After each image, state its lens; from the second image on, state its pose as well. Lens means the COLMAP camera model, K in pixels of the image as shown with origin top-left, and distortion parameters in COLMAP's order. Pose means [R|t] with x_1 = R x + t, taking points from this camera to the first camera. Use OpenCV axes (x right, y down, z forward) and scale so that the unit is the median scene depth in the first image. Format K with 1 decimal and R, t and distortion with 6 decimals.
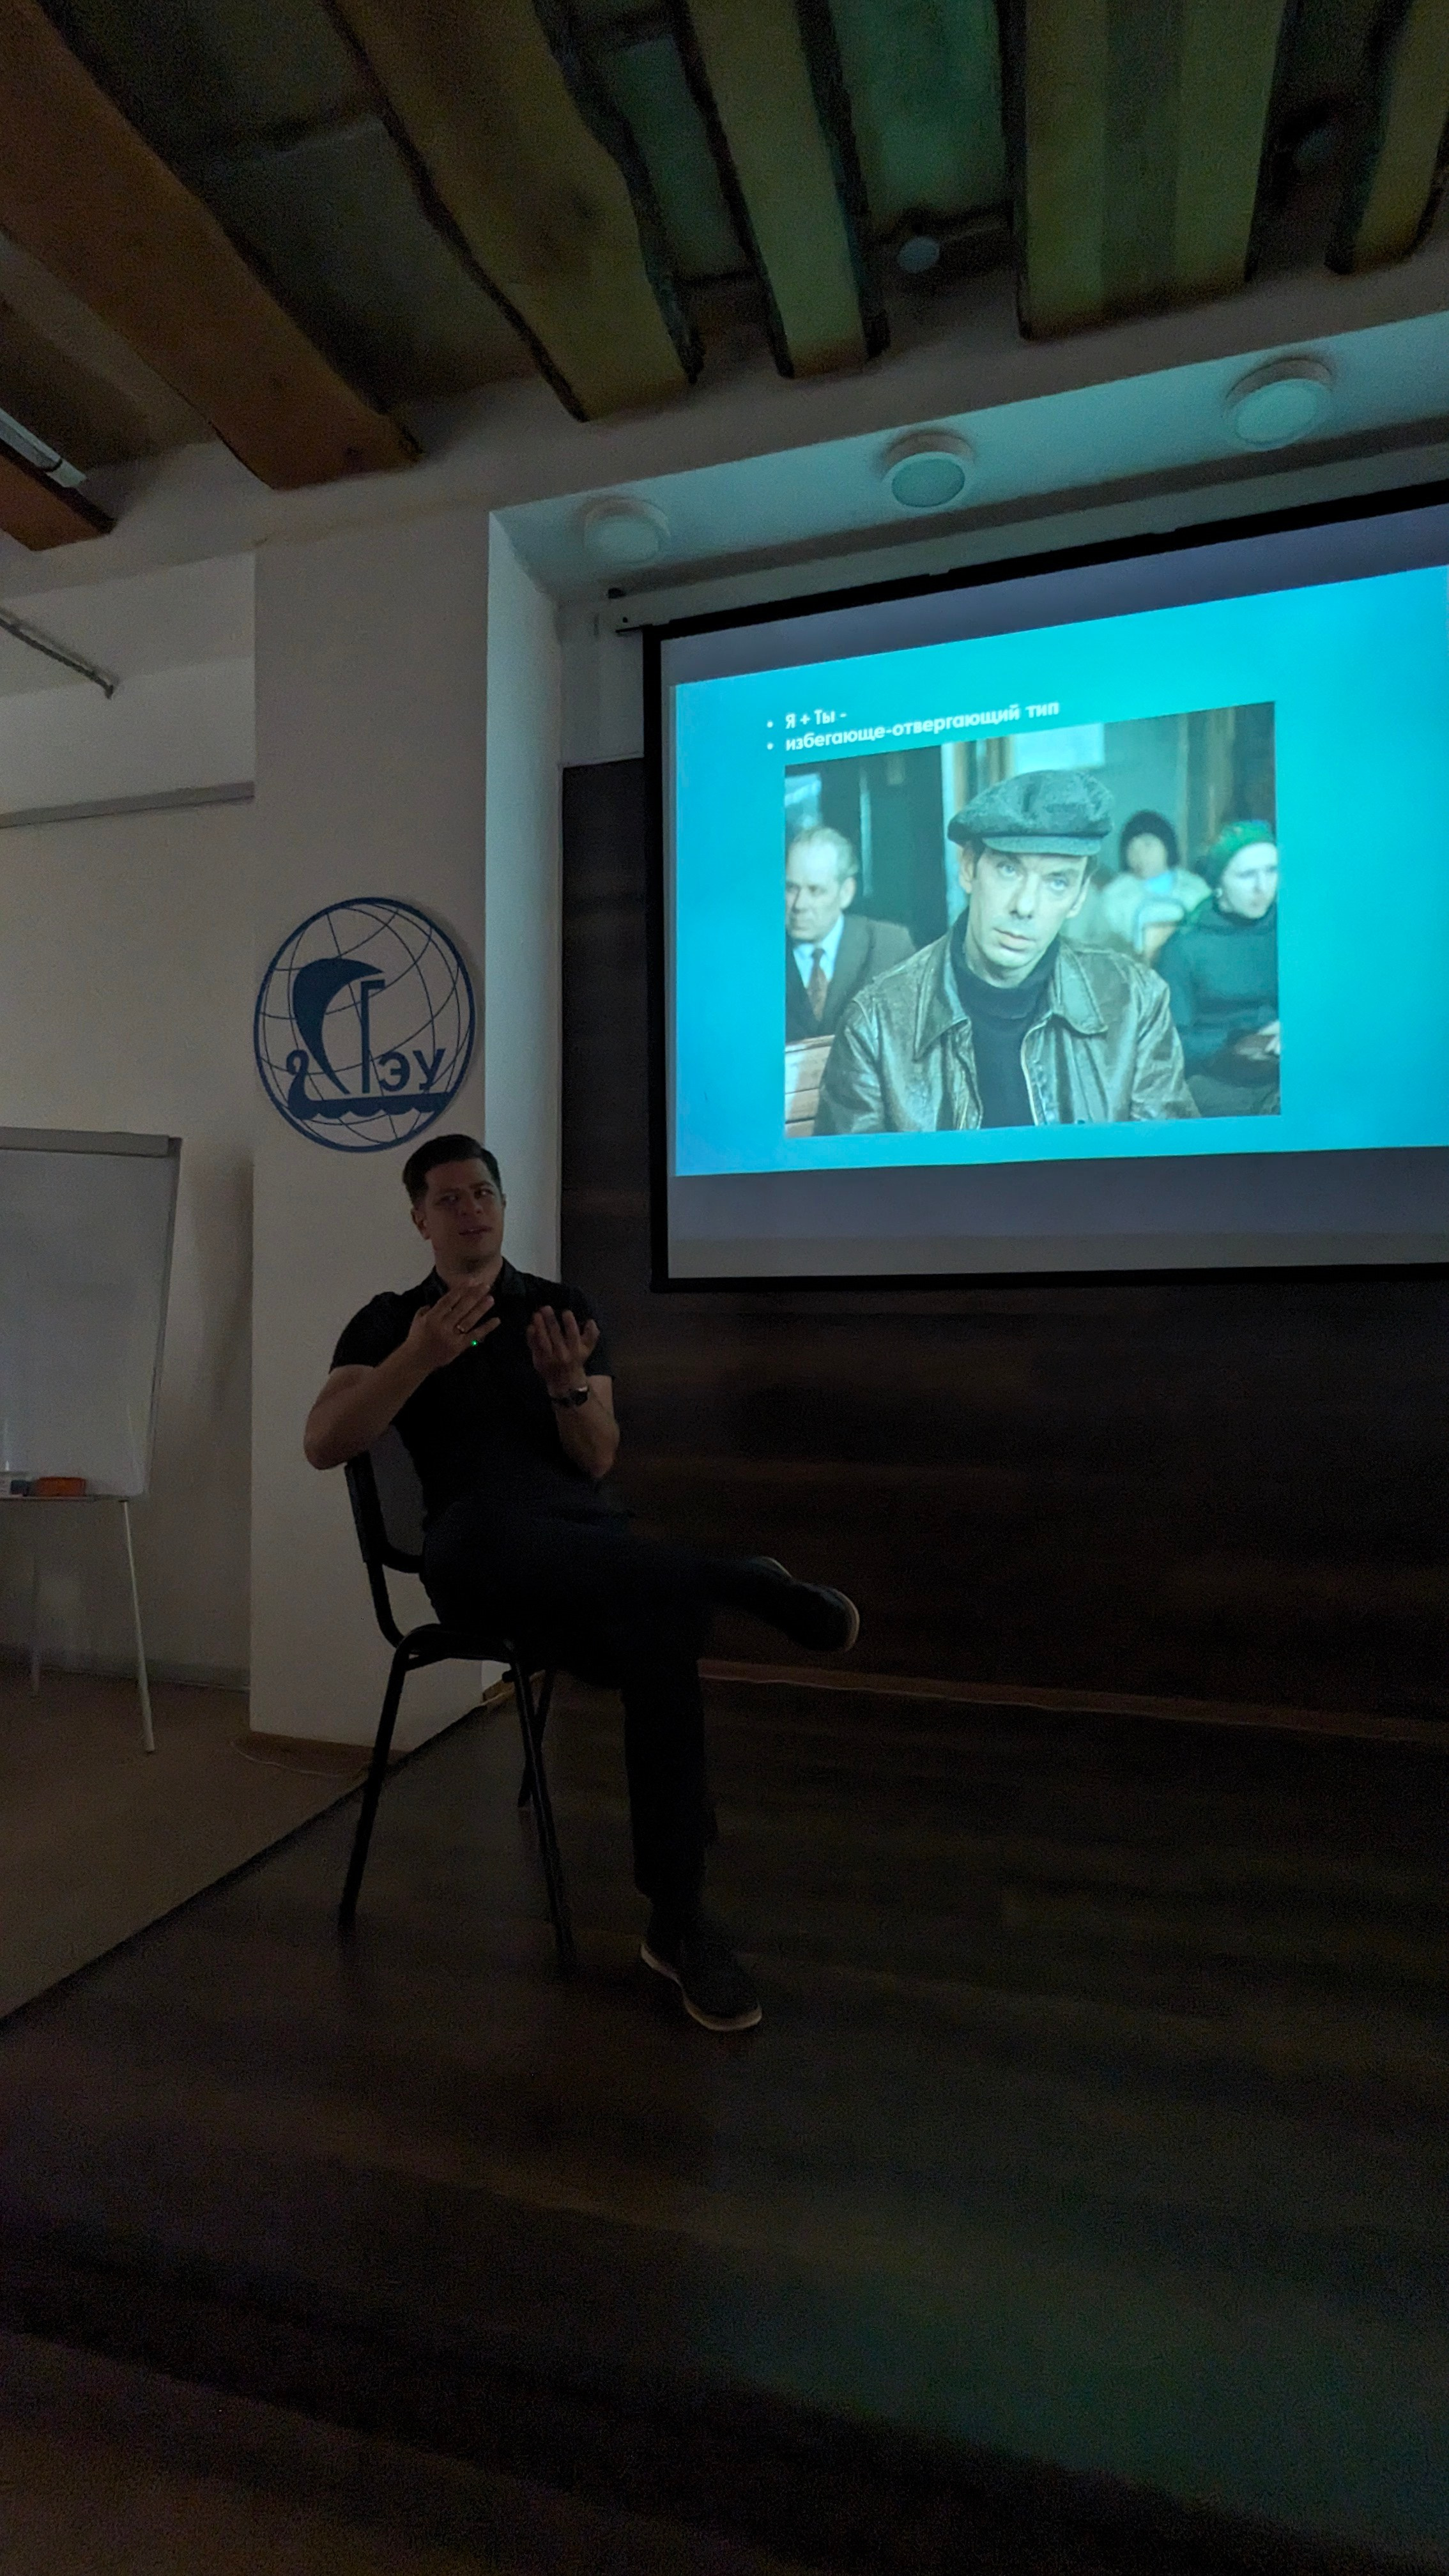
lens RADIAL K [[1197.4, 0, 732.5], [0, 1197.4, 1275.5], [0, 0, 1]] dist [-0.002056, -0.003226]
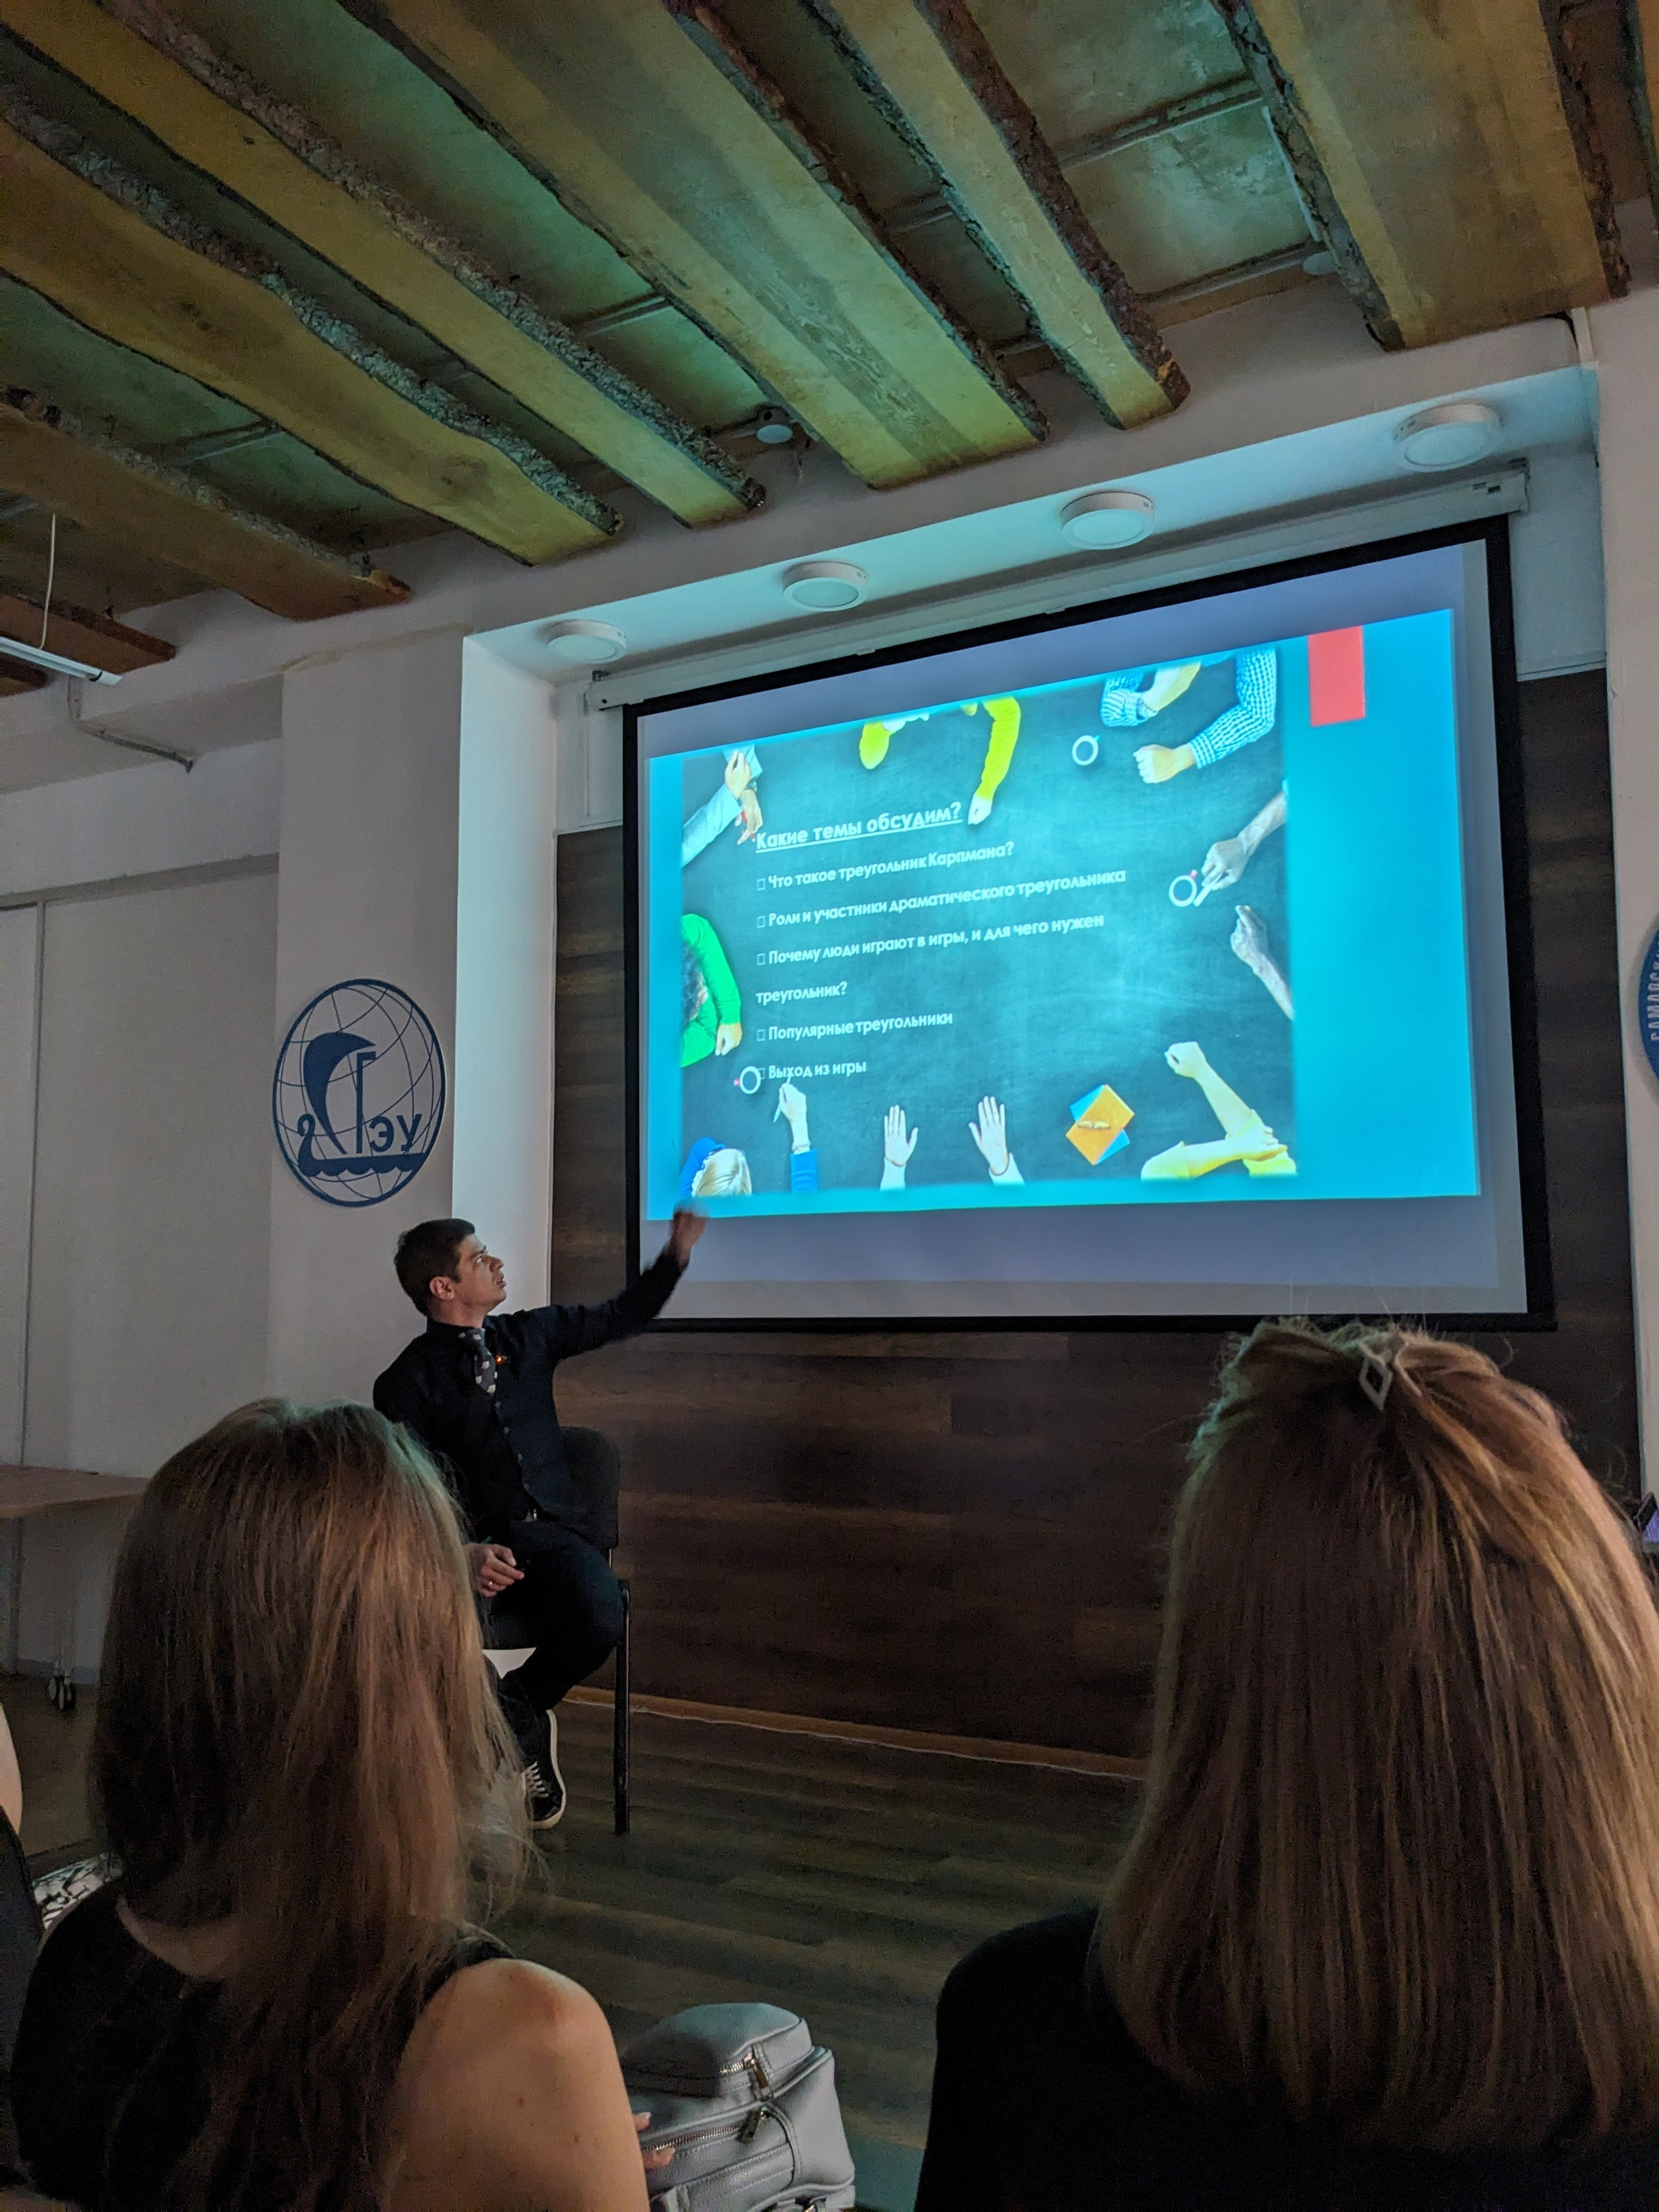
lens RADIAL K [[1677.3, 0, 814.3], [0, 1677.3, 1114.0], [0, 0, 1]] dist [0.025449, -0.031199]
pose [[0.978045, -0.023298, -0.207086, 0.428934], [0.005716, 0.996356, -0.085097, -0.053705], [0.208314, 0.082045, 0.974615, -0.431826]]
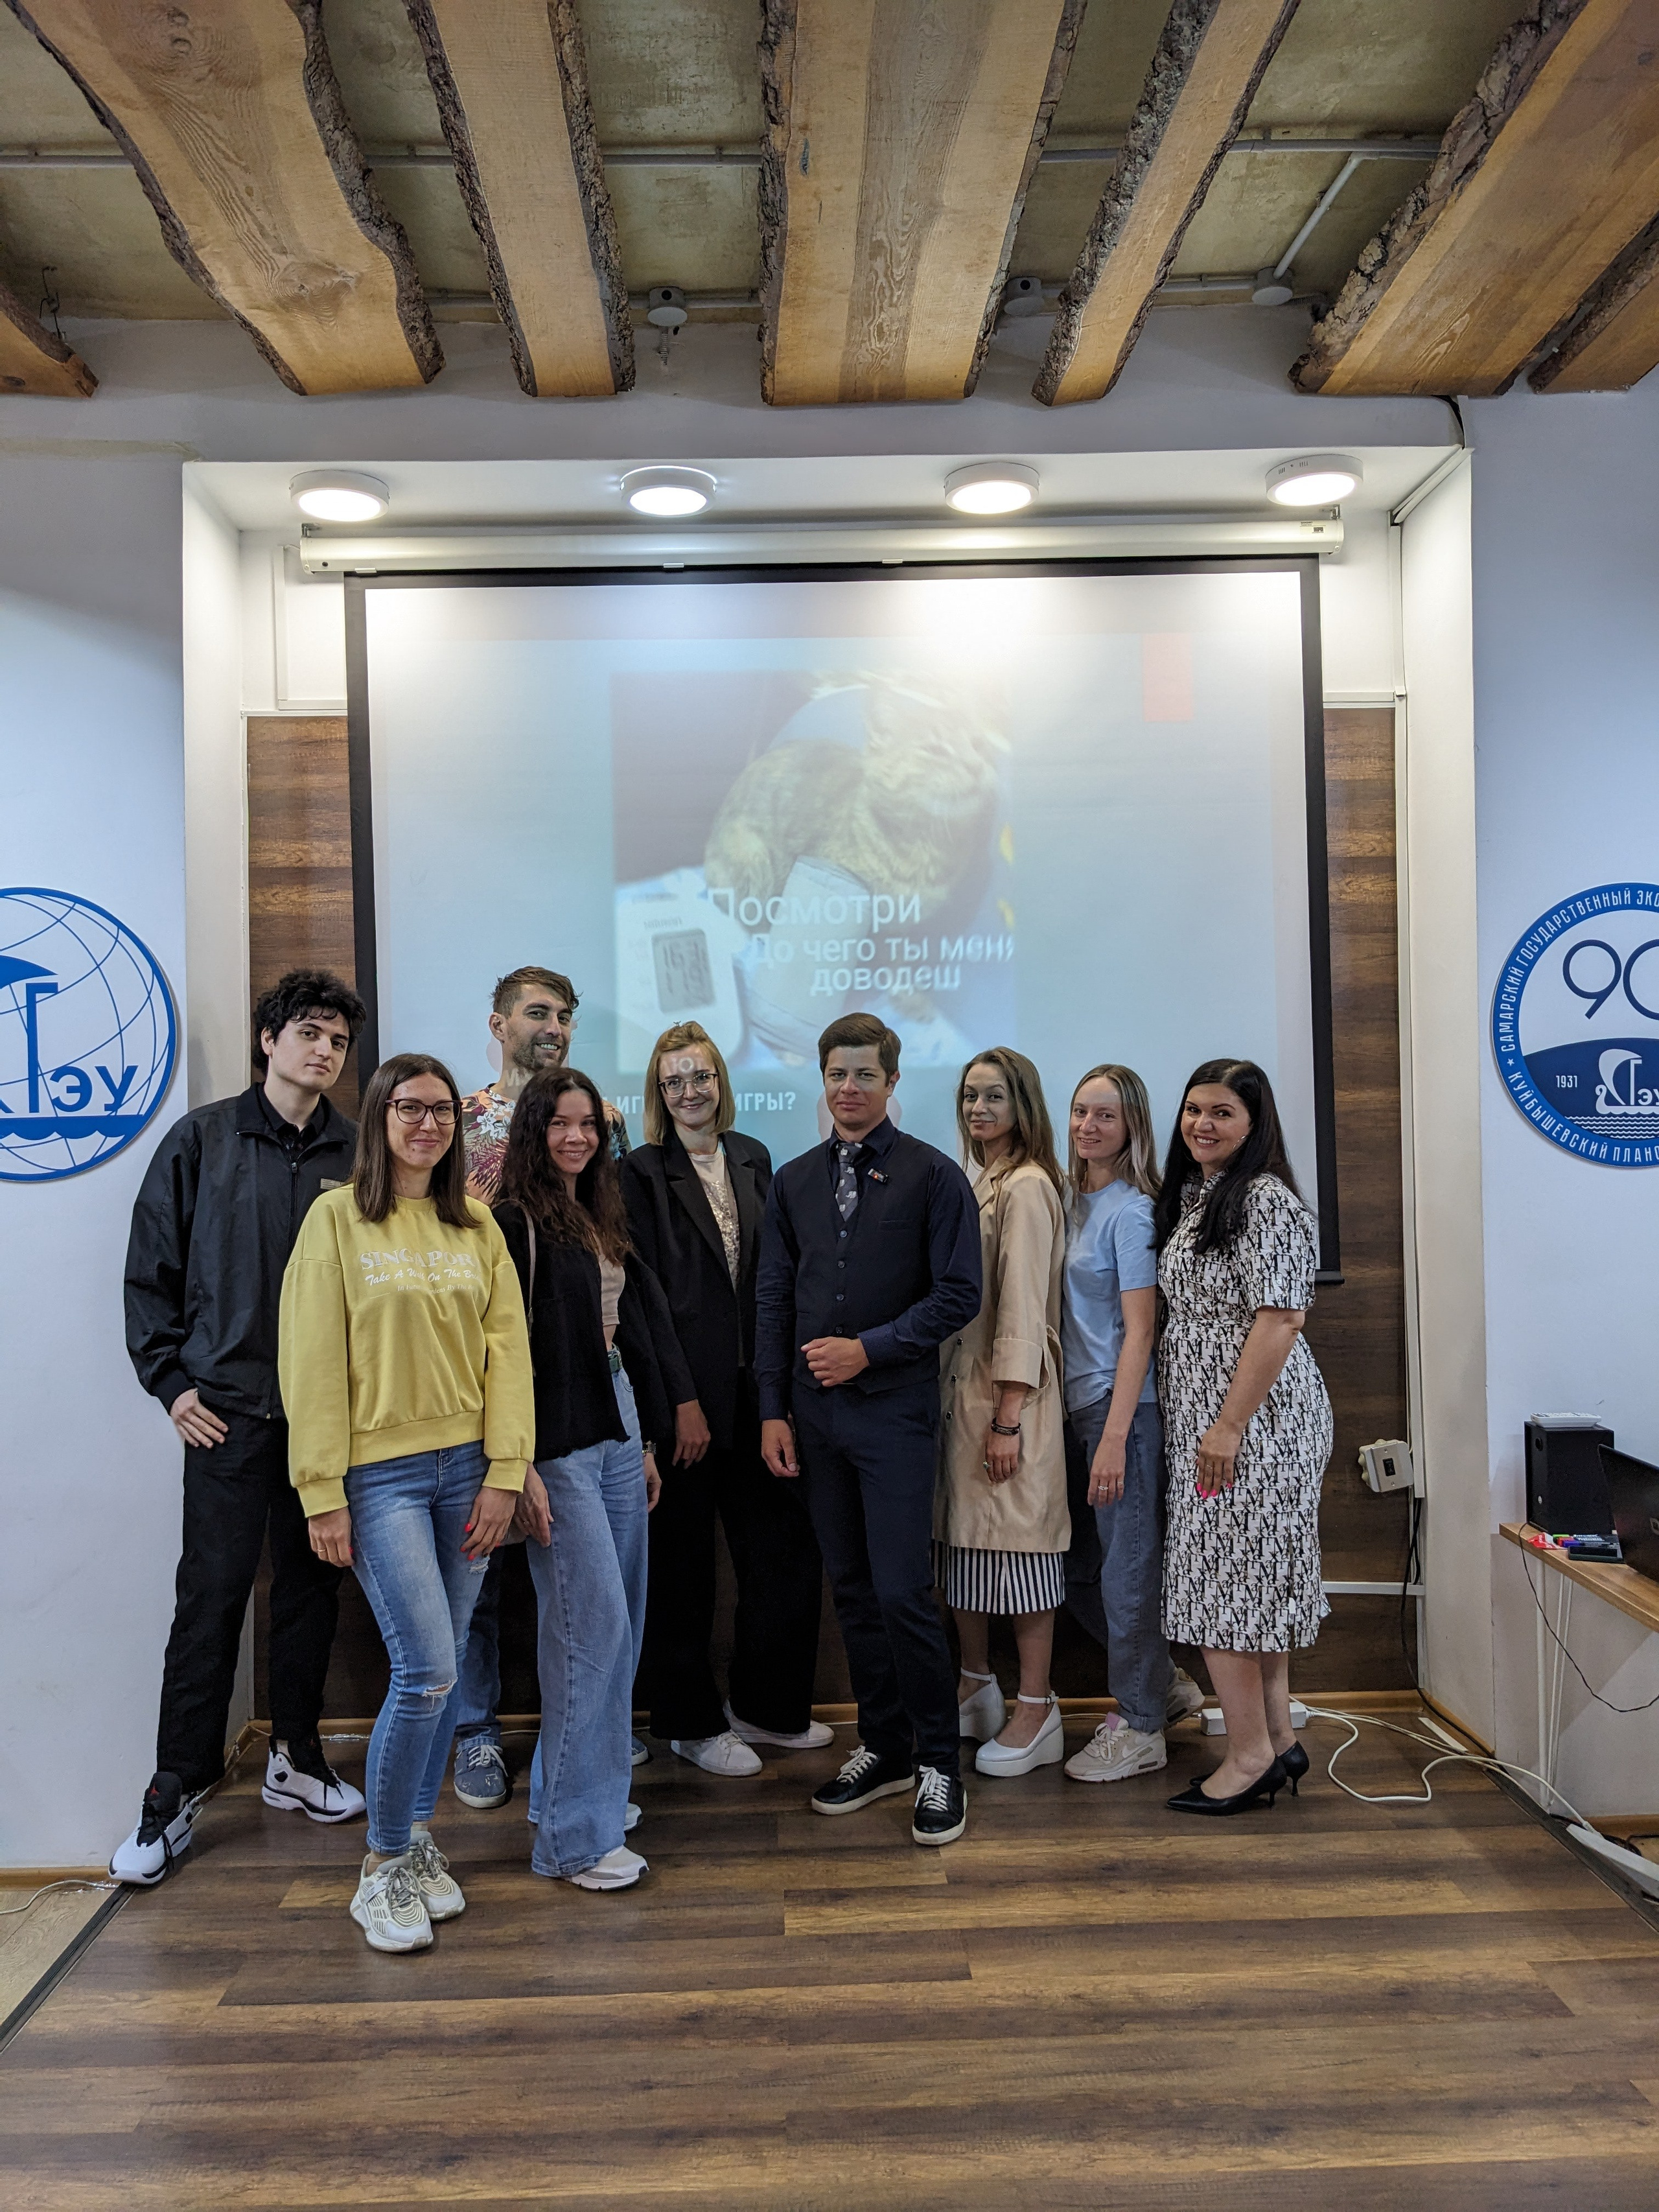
lens RADIAL K [[1677.3, 0, 803.3], [0, 1677.3, 1092.0], [0, 0, 1]] dist [0.025449, -0.031199]
pose [[0.951520, -0.010753, 0.307398, -0.150682], [0.009882, 0.999942, 0.004390, -0.166932], [-0.307428, -0.001139, 0.951571, -0.330571]]
